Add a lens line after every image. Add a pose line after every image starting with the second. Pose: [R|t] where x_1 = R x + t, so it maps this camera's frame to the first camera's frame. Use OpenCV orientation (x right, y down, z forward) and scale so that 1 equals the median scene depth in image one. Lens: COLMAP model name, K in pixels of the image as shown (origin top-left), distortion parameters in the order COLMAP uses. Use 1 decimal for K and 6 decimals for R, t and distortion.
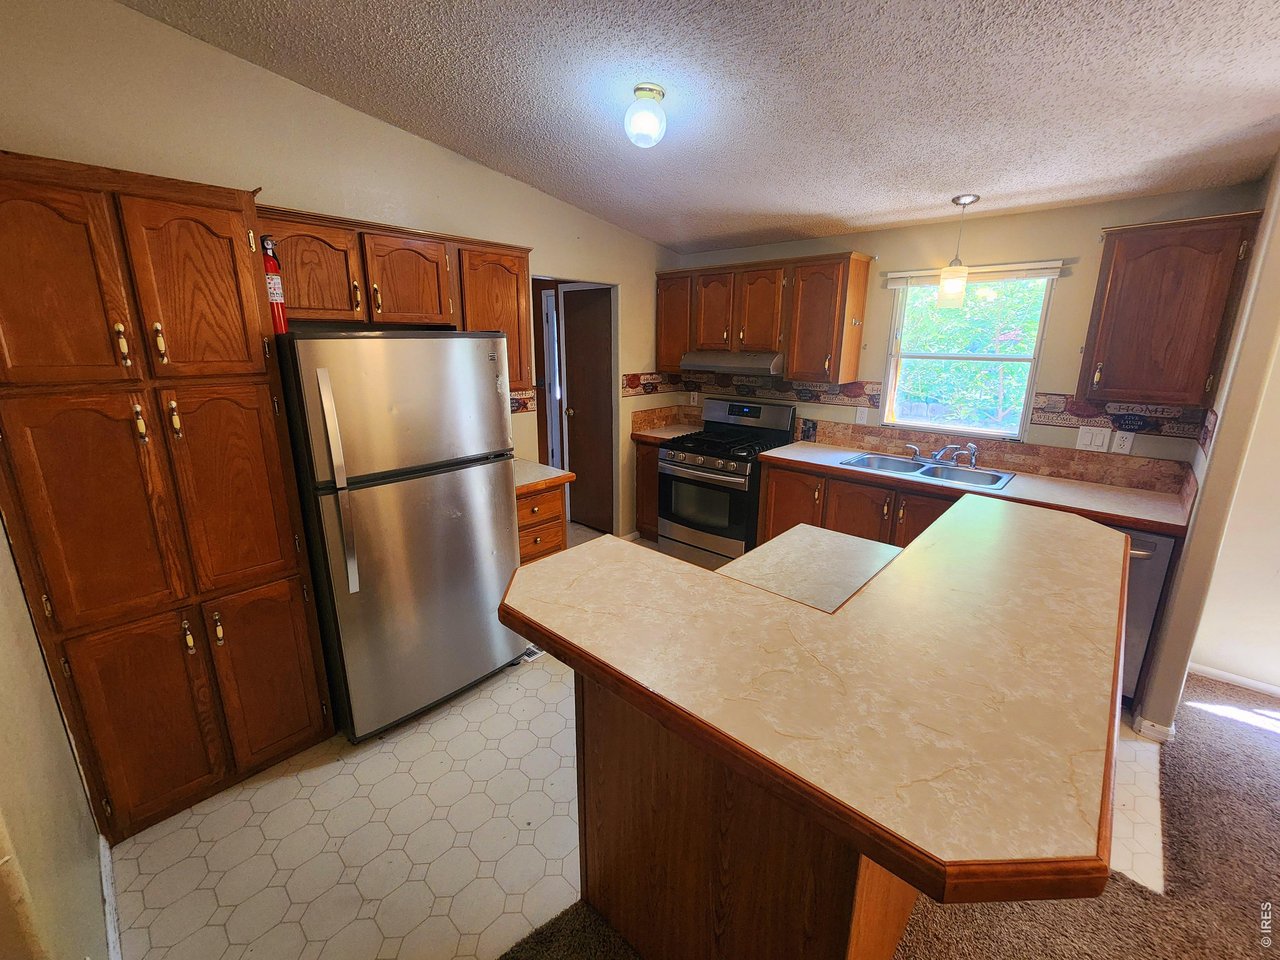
lens RADIAL K [[533.8, 0, 641.6], [0, 533.8, 469.3], [0, 0, 1]] dist [-0.001284, 0.000113]
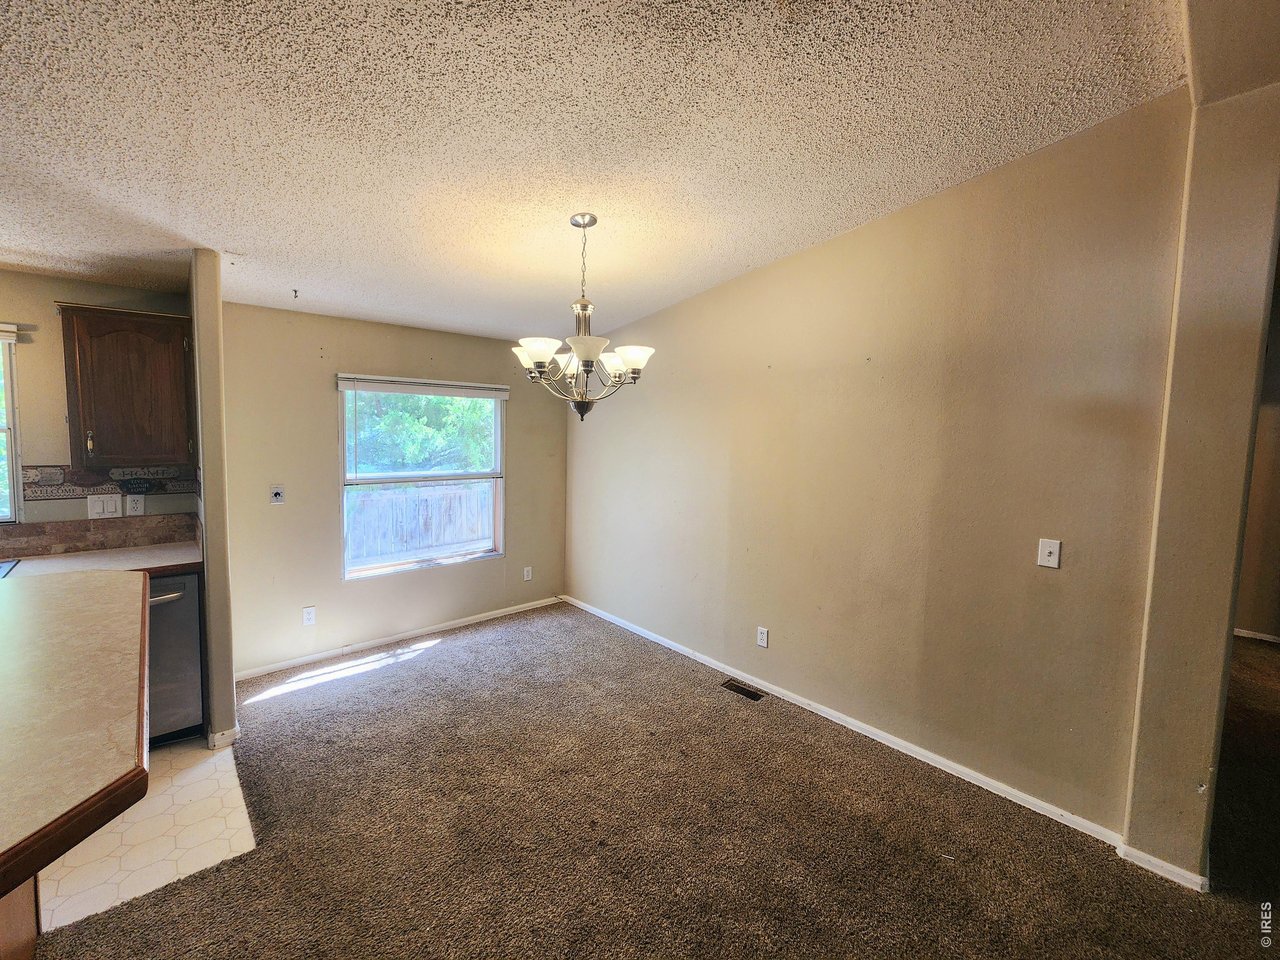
lens RADIAL K [[533.8, 0, 637.4], [0, 533.8, 466.4], [0, 0, 1]] dist [-0.001284, 0.000113]
pose [[0.089827, -0.074065, 0.993200, -0.060433], [0.219643, 0.974151, 0.052779, 0.039736], [-0.971436, 0.213409, 0.103773, -0.103320]]
